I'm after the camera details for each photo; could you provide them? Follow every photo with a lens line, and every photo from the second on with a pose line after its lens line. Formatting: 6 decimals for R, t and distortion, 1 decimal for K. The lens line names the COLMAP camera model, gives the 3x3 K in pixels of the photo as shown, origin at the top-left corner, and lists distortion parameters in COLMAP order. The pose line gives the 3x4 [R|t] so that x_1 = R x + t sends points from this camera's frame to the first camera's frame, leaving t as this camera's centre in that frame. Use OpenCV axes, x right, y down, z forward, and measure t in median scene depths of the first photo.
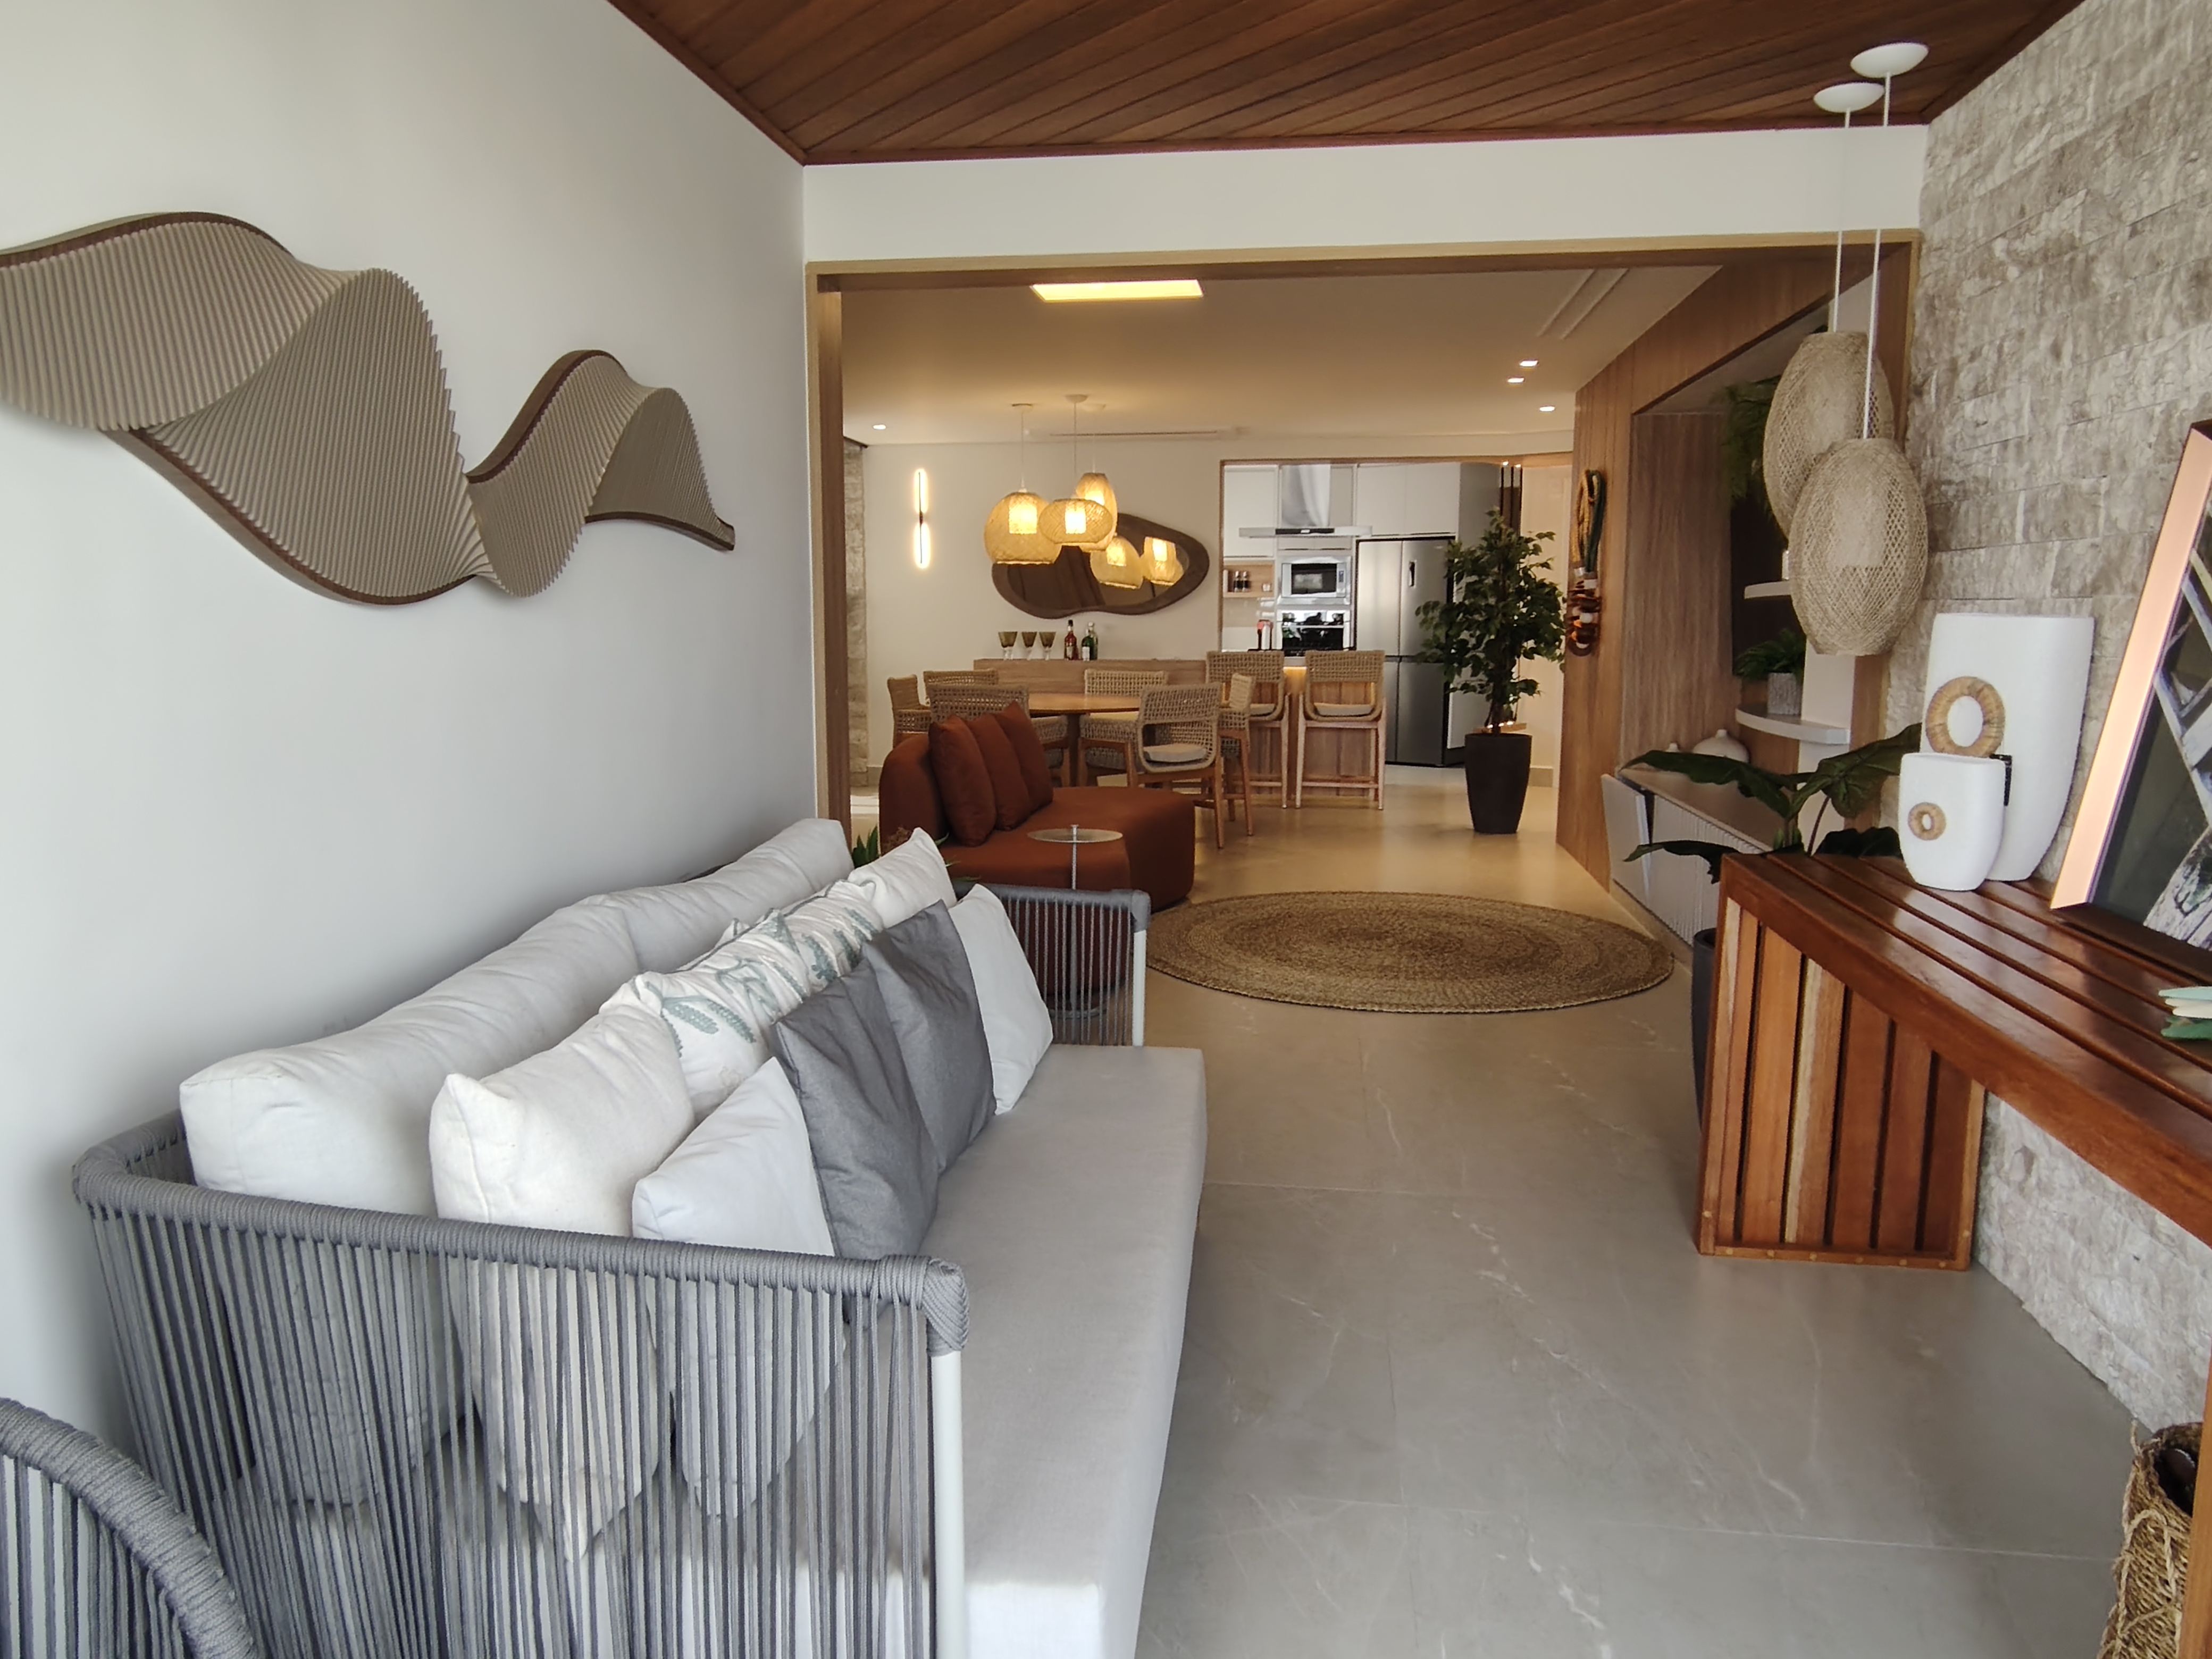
lens RADIAL K [[1539.3, 0, 1100.8], [0, 1539.3, 840.3], [0, 0, 1]] dist [-0.000411, -0.006560]
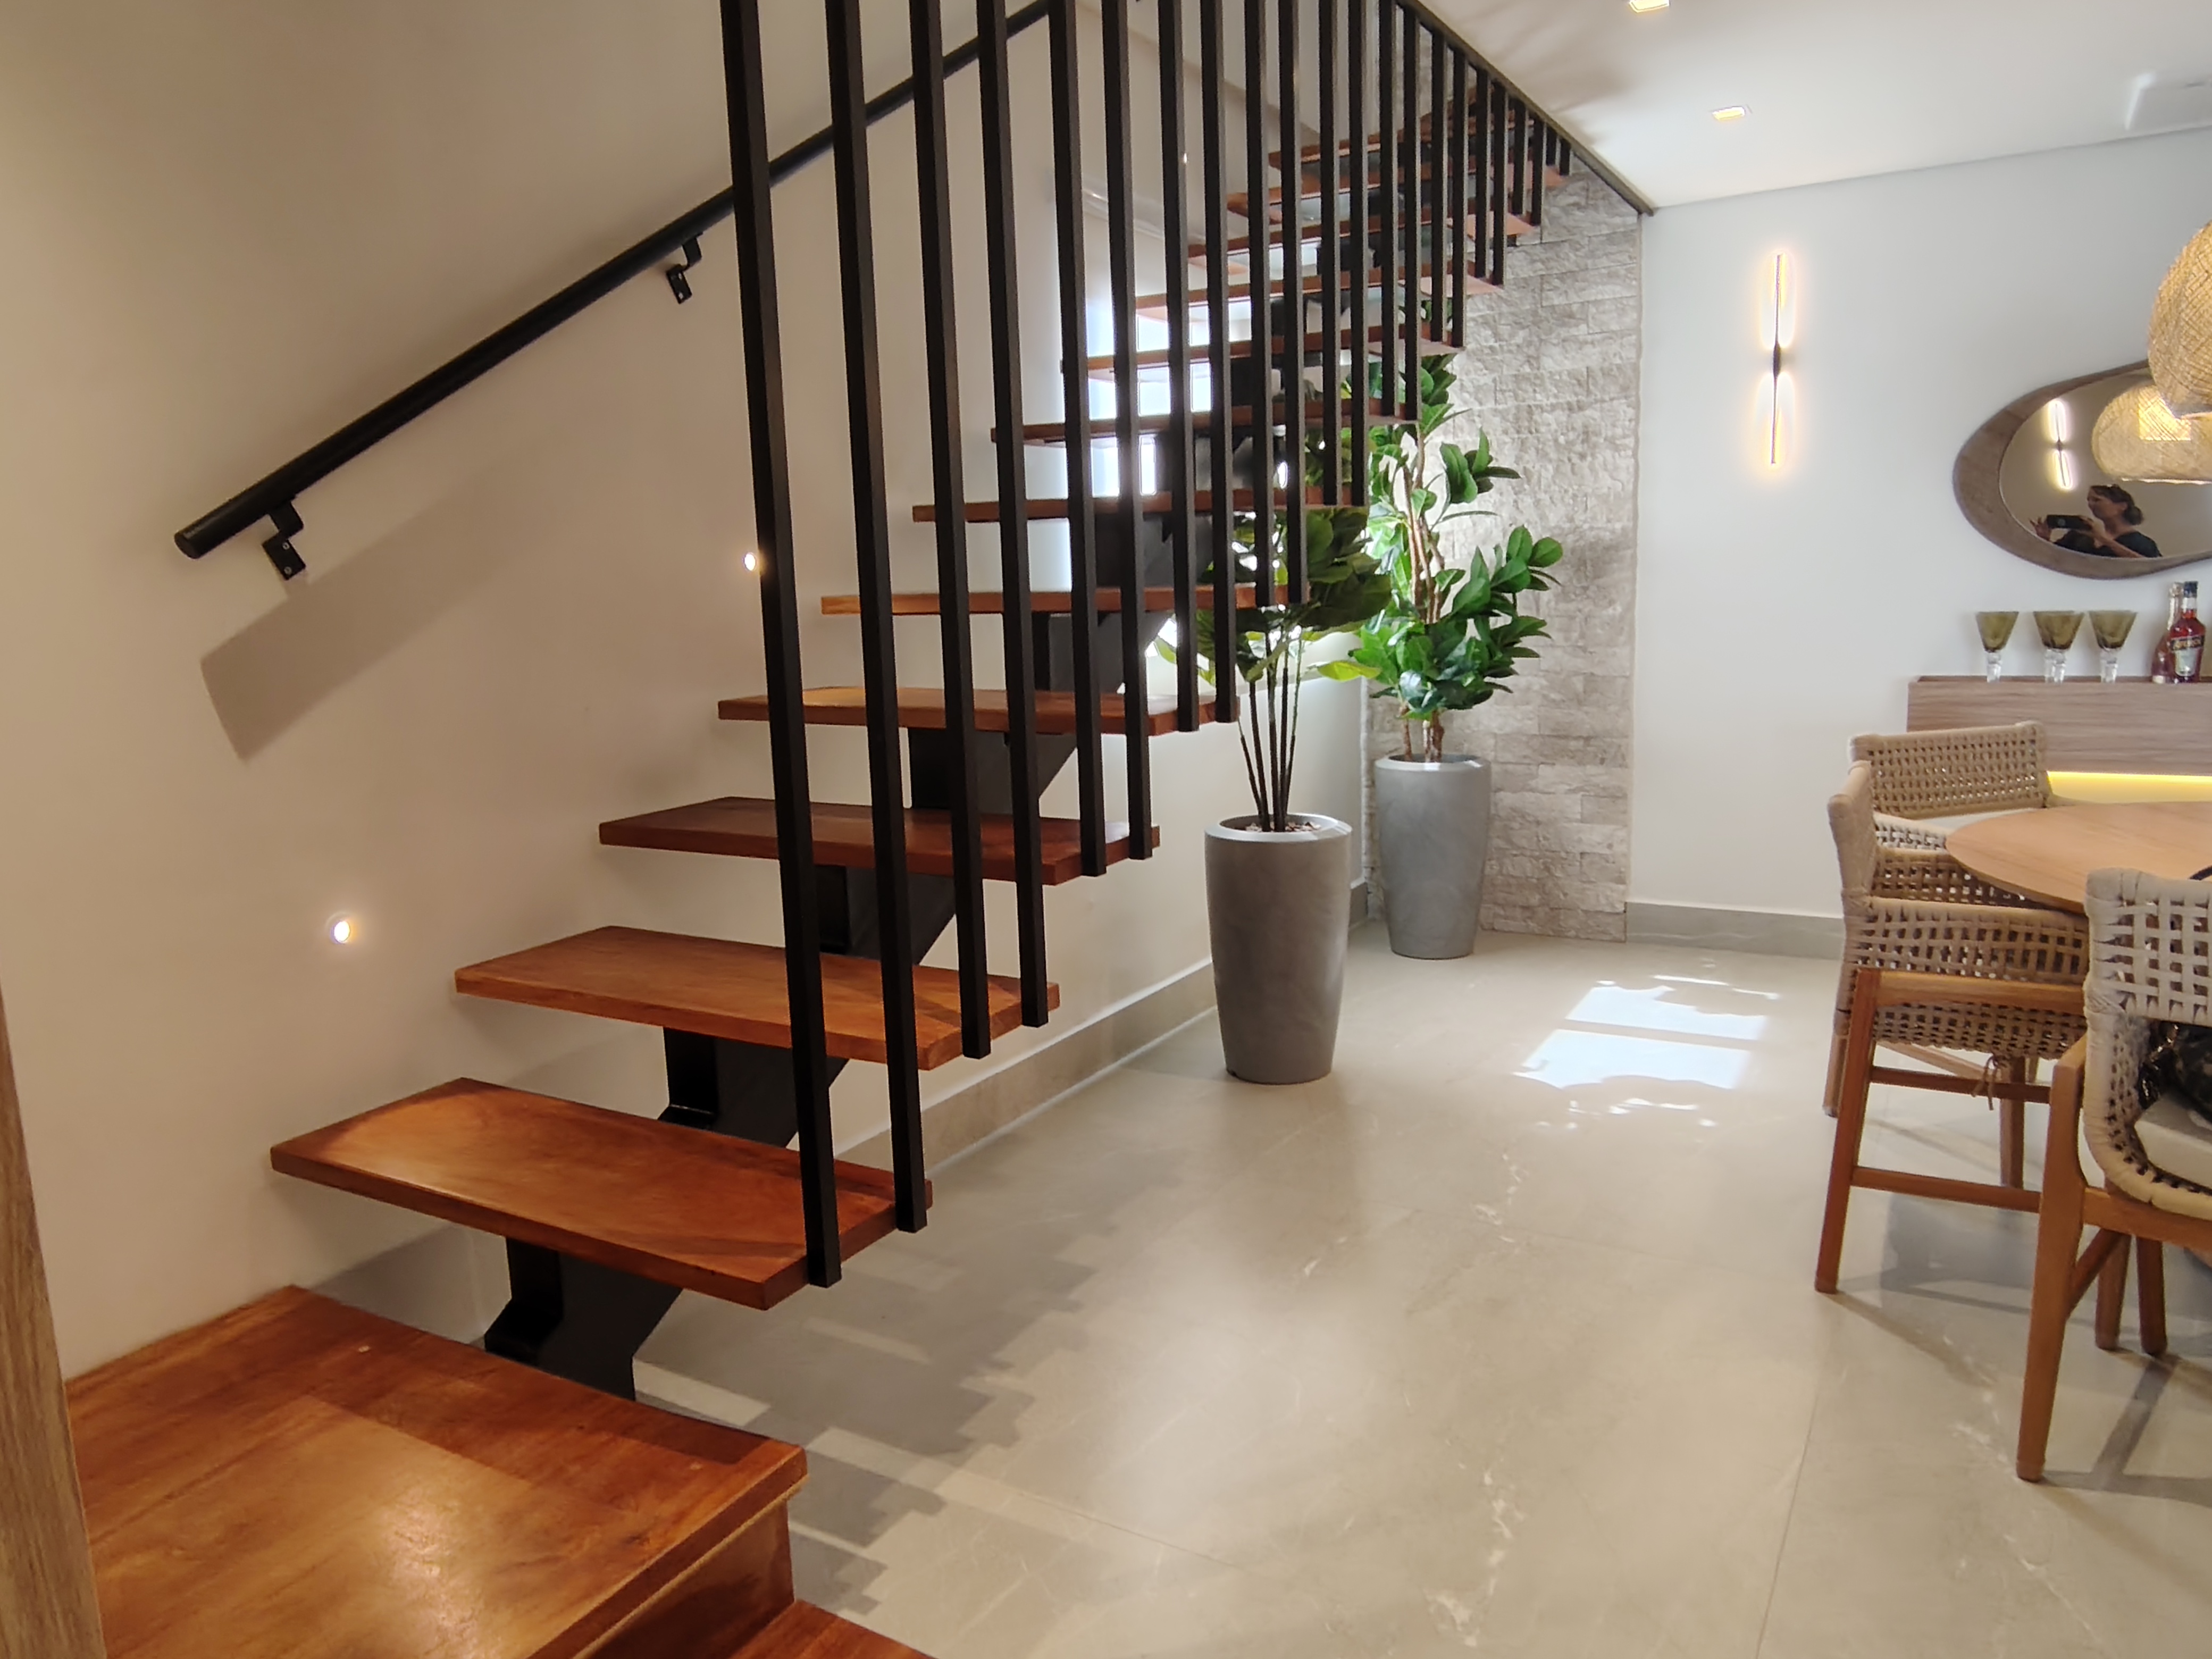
lens RADIAL K [[1539.3, 0, 1103.6], [0, 1539.3, 824.2], [0, 0, 1]] dist [-0.000411, -0.006560]
pose [[0.926813, 0.028570, -0.374434, -0.129849], [-0.020683, 0.999472, 0.025067, -0.084667], [0.374953, -0.015488, 0.926915, 0.525076]]
